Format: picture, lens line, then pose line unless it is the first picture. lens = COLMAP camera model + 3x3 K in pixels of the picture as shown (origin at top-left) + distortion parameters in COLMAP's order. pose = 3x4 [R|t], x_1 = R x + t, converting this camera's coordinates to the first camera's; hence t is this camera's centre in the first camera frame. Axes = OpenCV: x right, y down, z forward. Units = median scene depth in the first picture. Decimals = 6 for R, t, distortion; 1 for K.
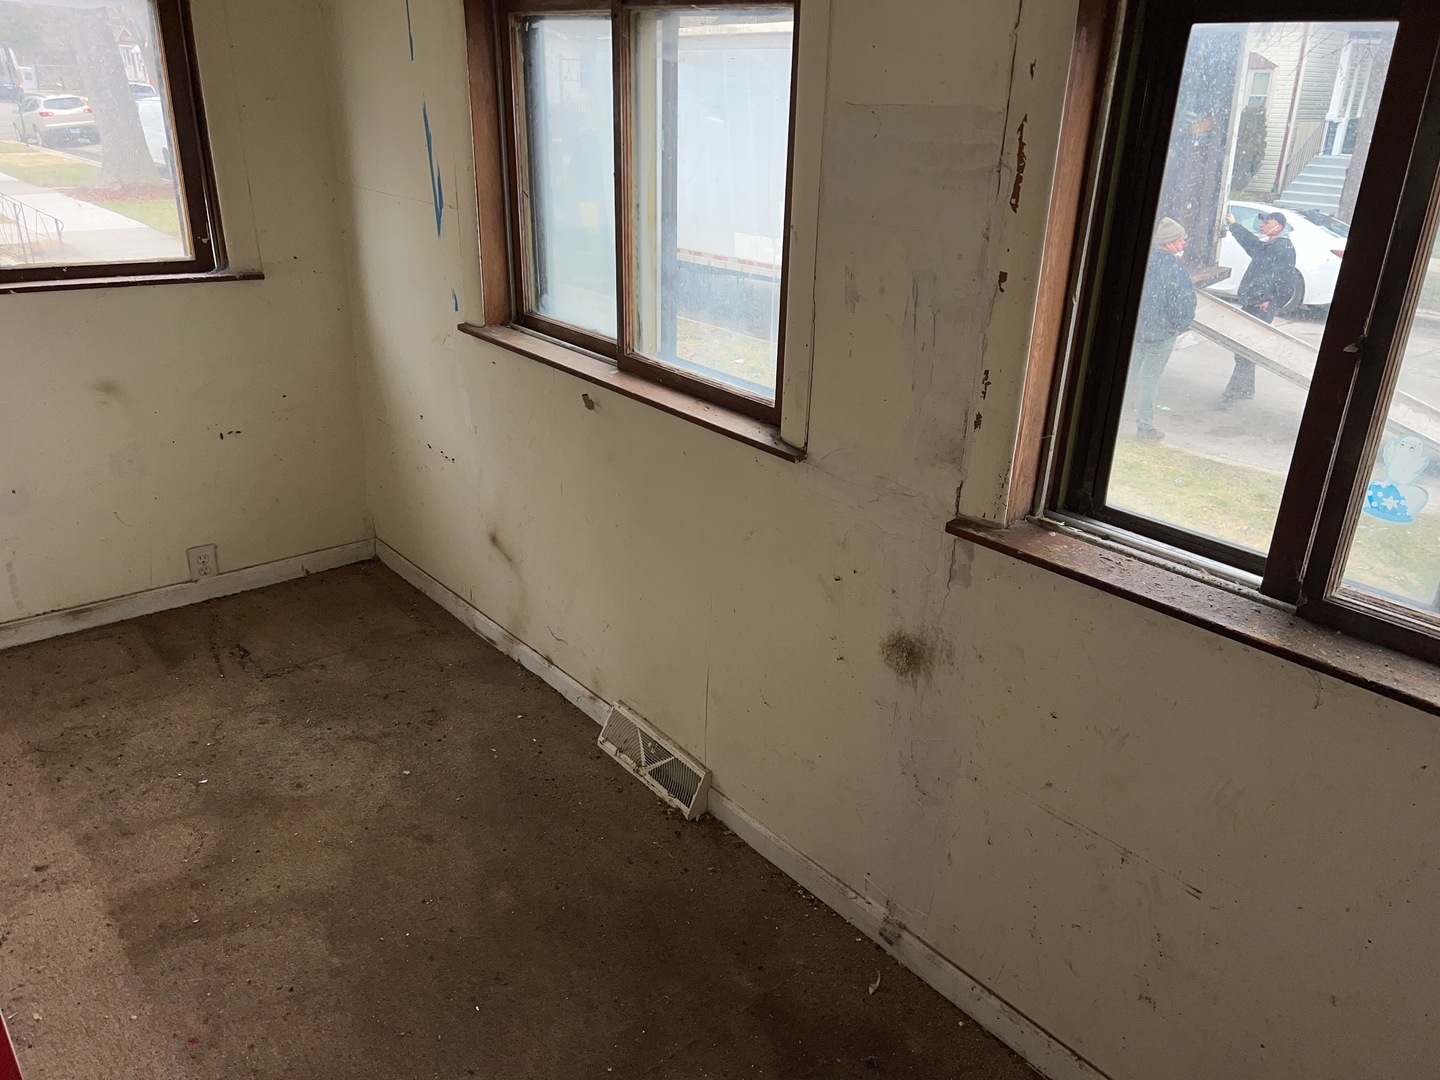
lens RADIAL K [[1076.5, 0, 720.0], [0, 1076.5, 540.0], [0, 0, 1]] dist [0.063253, -0.092597]
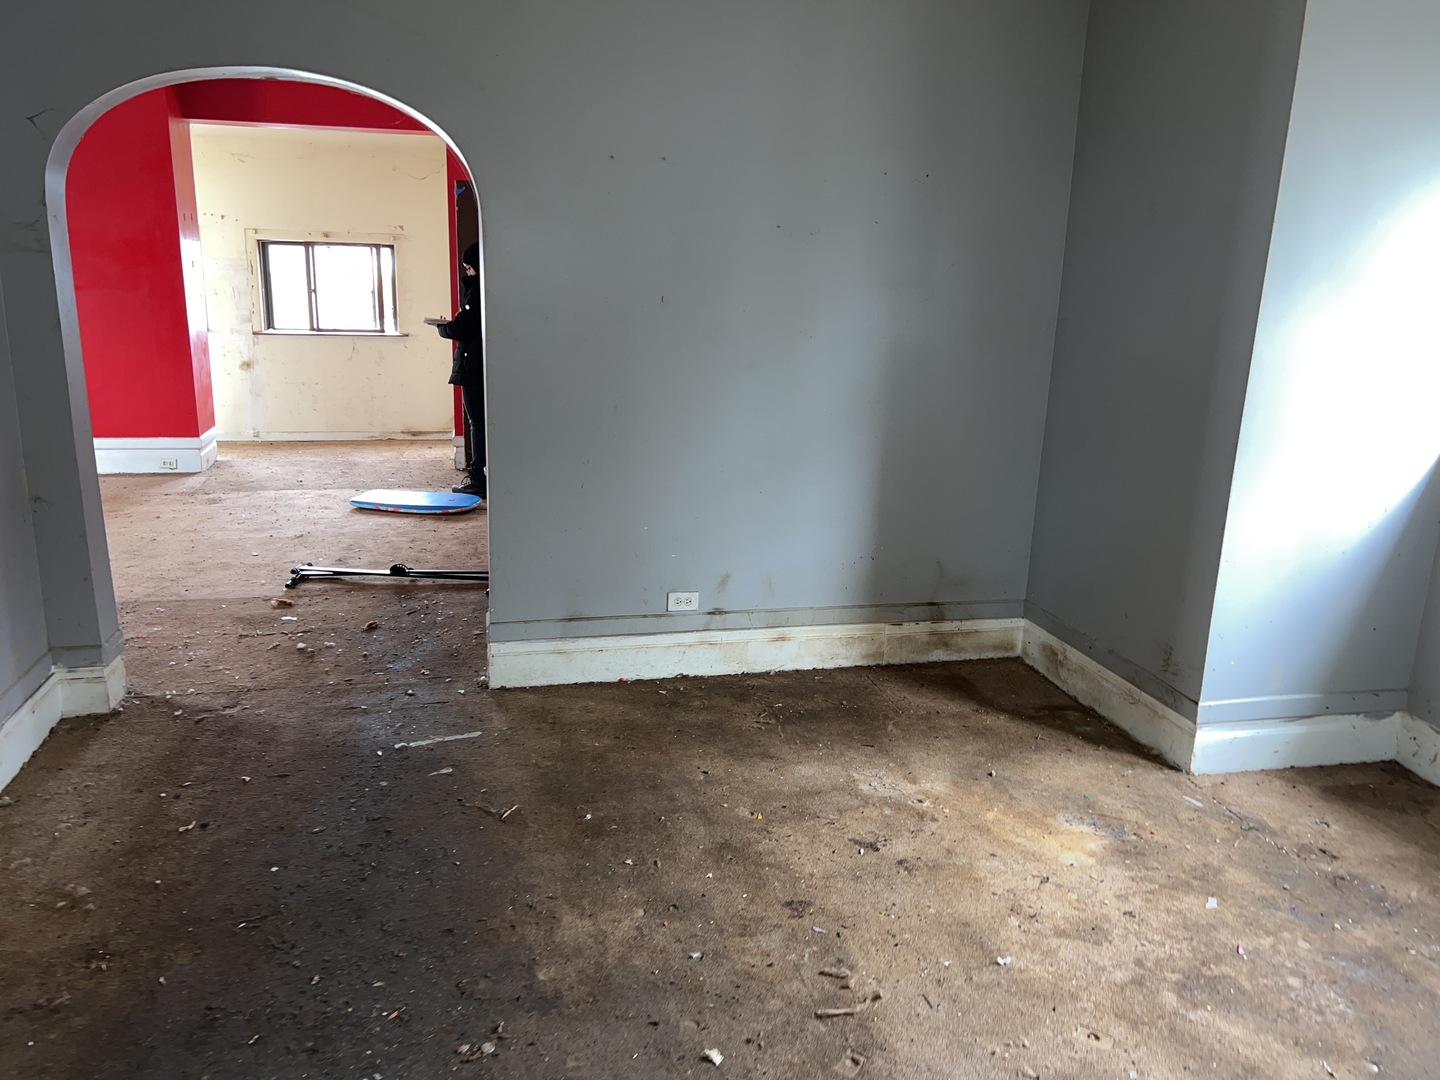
lens RADIAL K [[1076.5, 0, 720.0], [0, 1076.5, 540.0], [0, 0, 1]] dist [0.063253, -0.092597]
pose [[0.451420, -0.234506, 0.860945, -3.366080], [0.327011, 0.941199, 0.084904, 1.163644], [-0.830231, 0.243211, 0.501562, -3.129673]]
